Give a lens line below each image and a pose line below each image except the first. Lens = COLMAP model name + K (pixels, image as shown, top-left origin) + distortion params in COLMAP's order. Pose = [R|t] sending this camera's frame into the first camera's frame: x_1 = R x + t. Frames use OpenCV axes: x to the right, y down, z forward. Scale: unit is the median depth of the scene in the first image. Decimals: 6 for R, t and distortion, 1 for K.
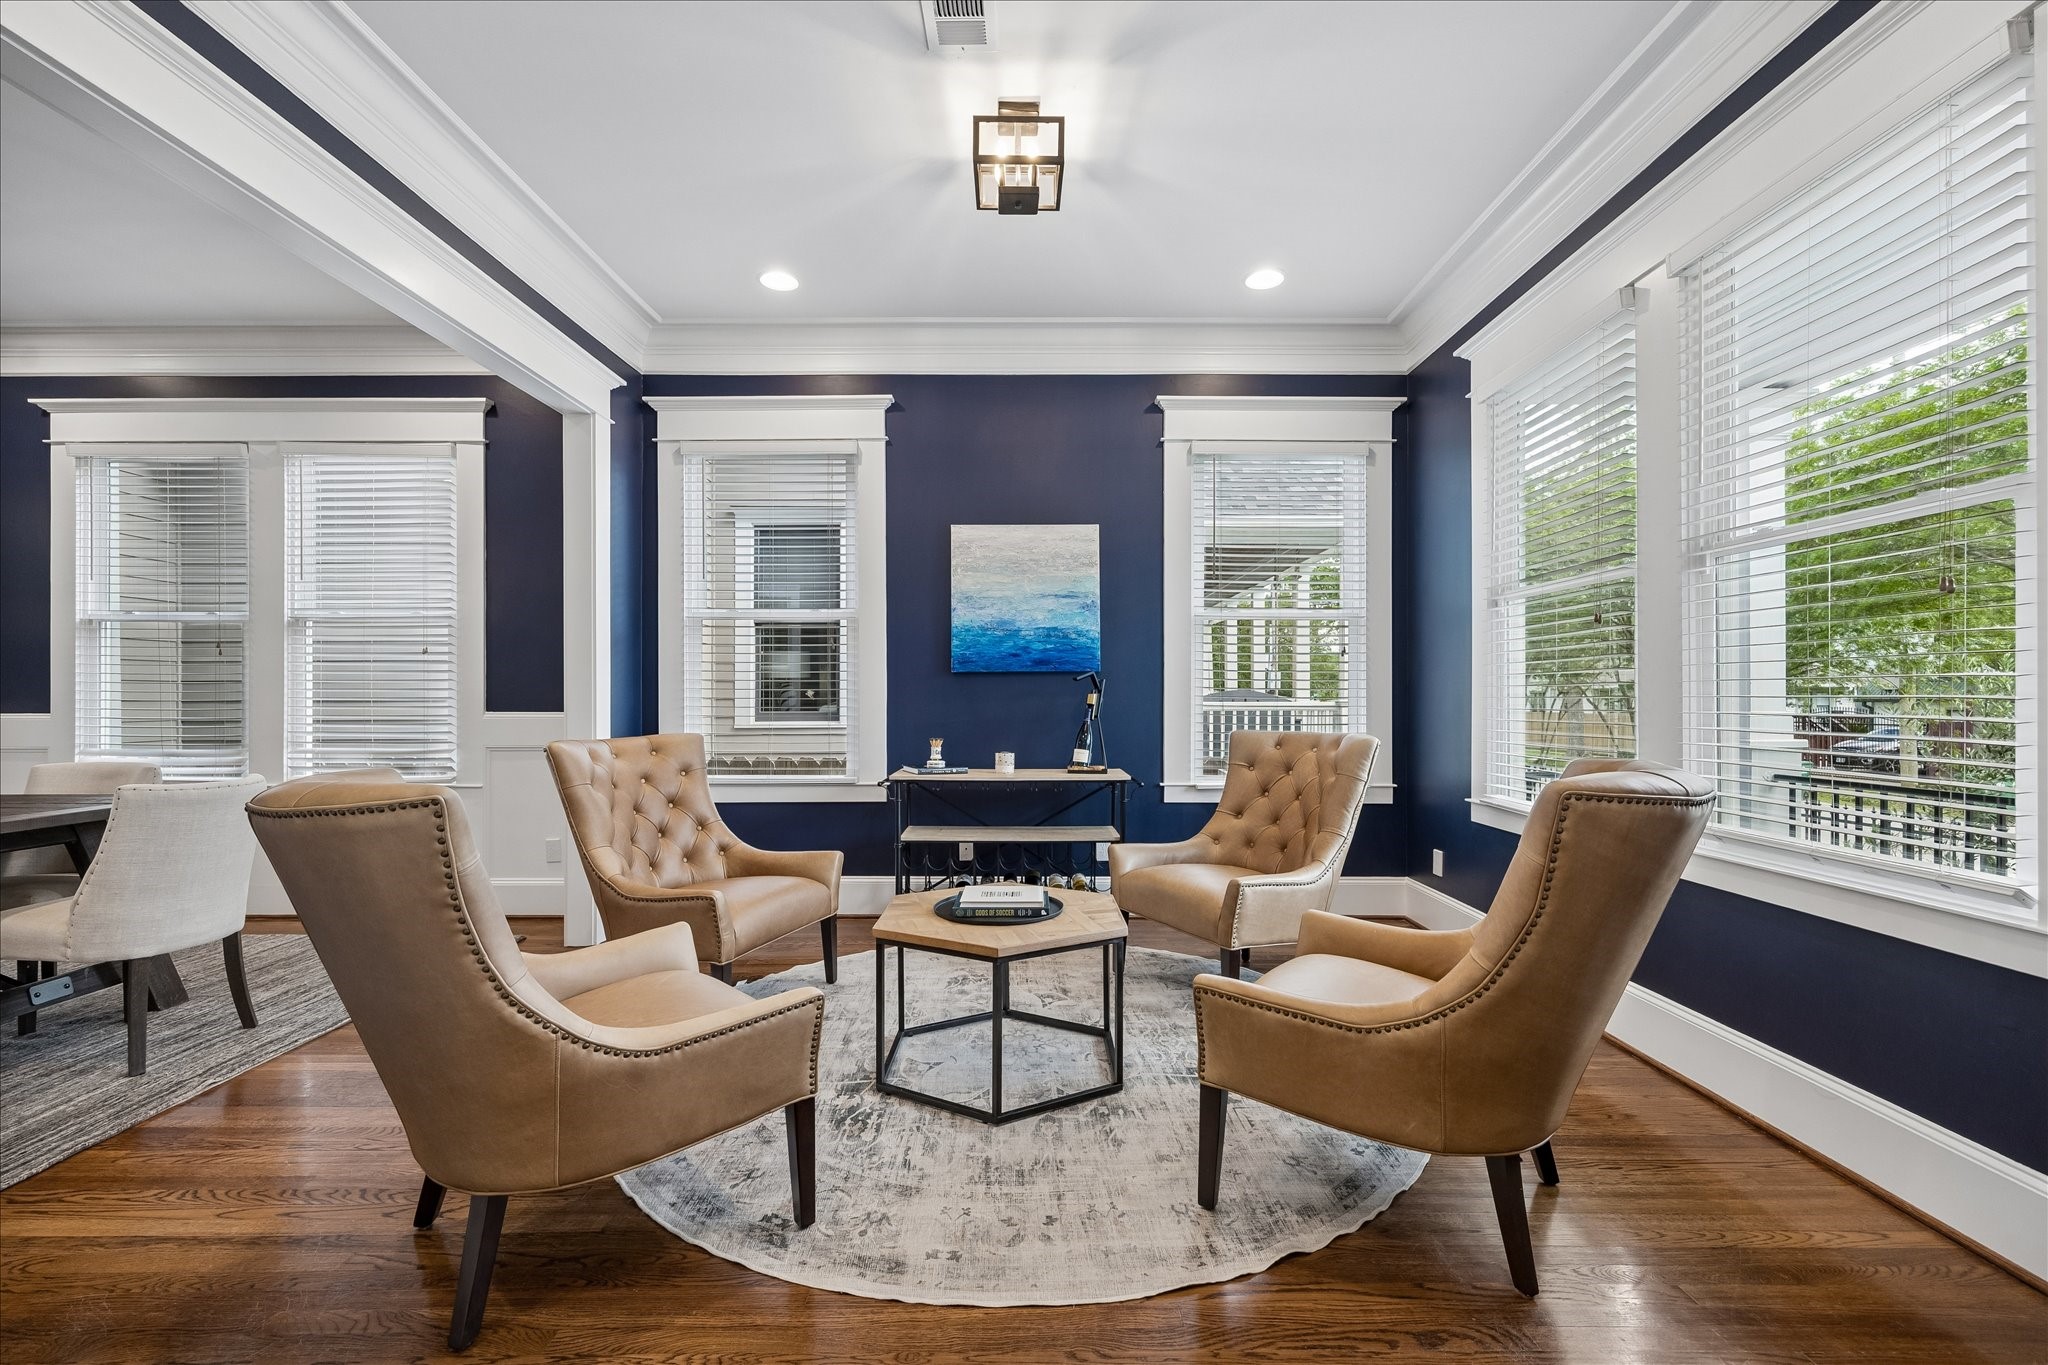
lens RADIAL K [[822.6, 0, 1026.8], [0, 822.6, 693.6], [0, 0, 1]] dist [-0.008948, -0.000191]
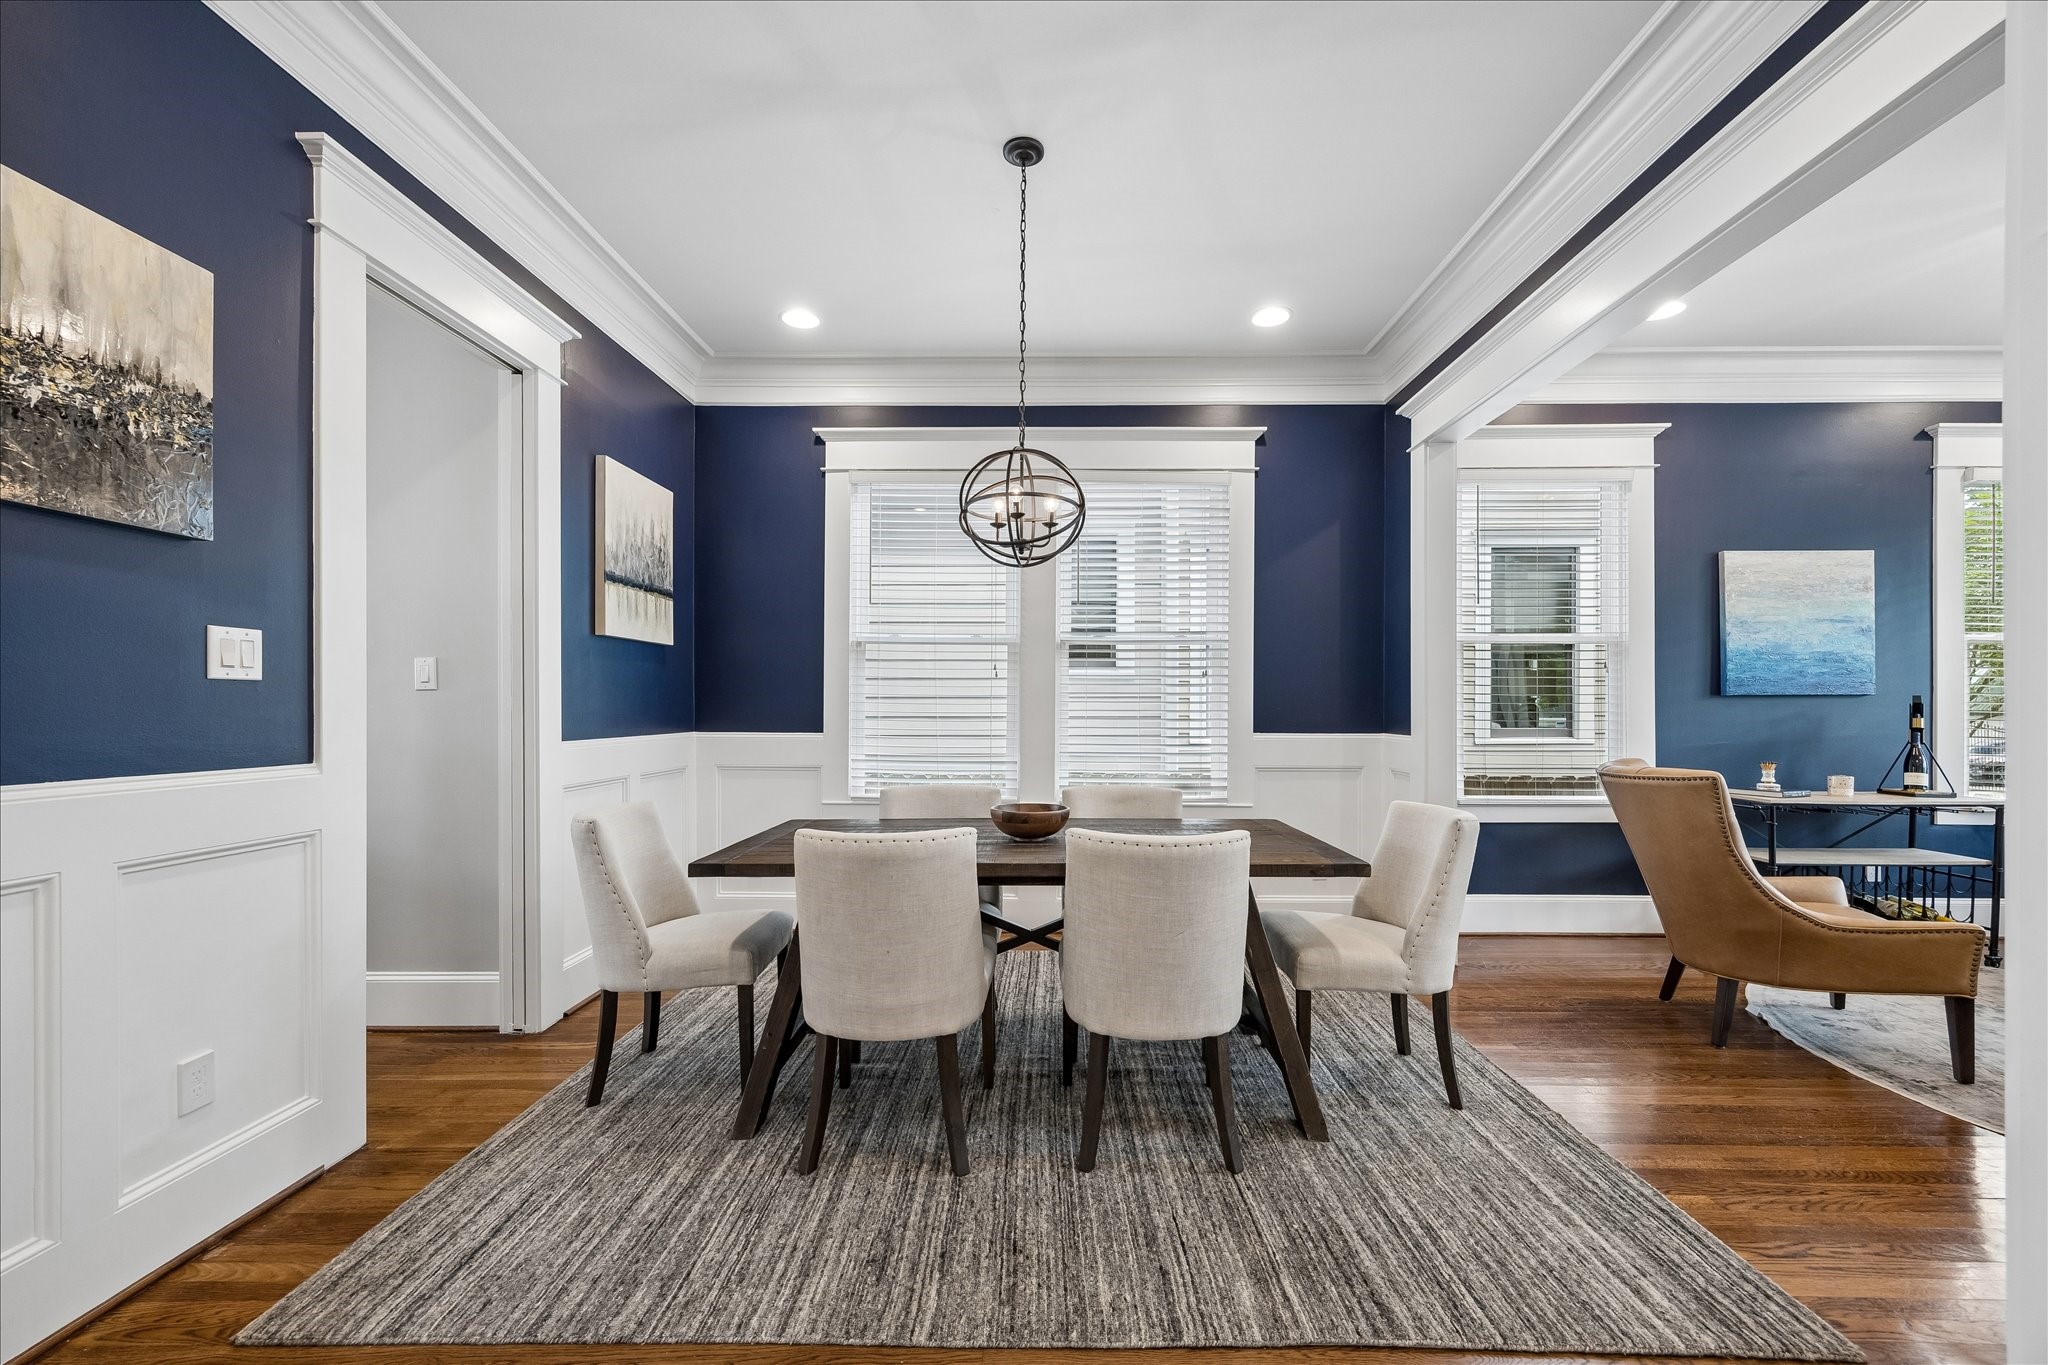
lens RADIAL K [[801.6, 0, 1010.9], [0, 801.6, 712.4], [0, 0, 1]] dist [-0.001779, 0.000236]
pose [[0.999523, 0.004349, -0.030583, -0.939049], [-0.004459, 0.999984, -0.003533, 0.001498], [0.030567, 0.003667, 0.999526, -0.011250]]
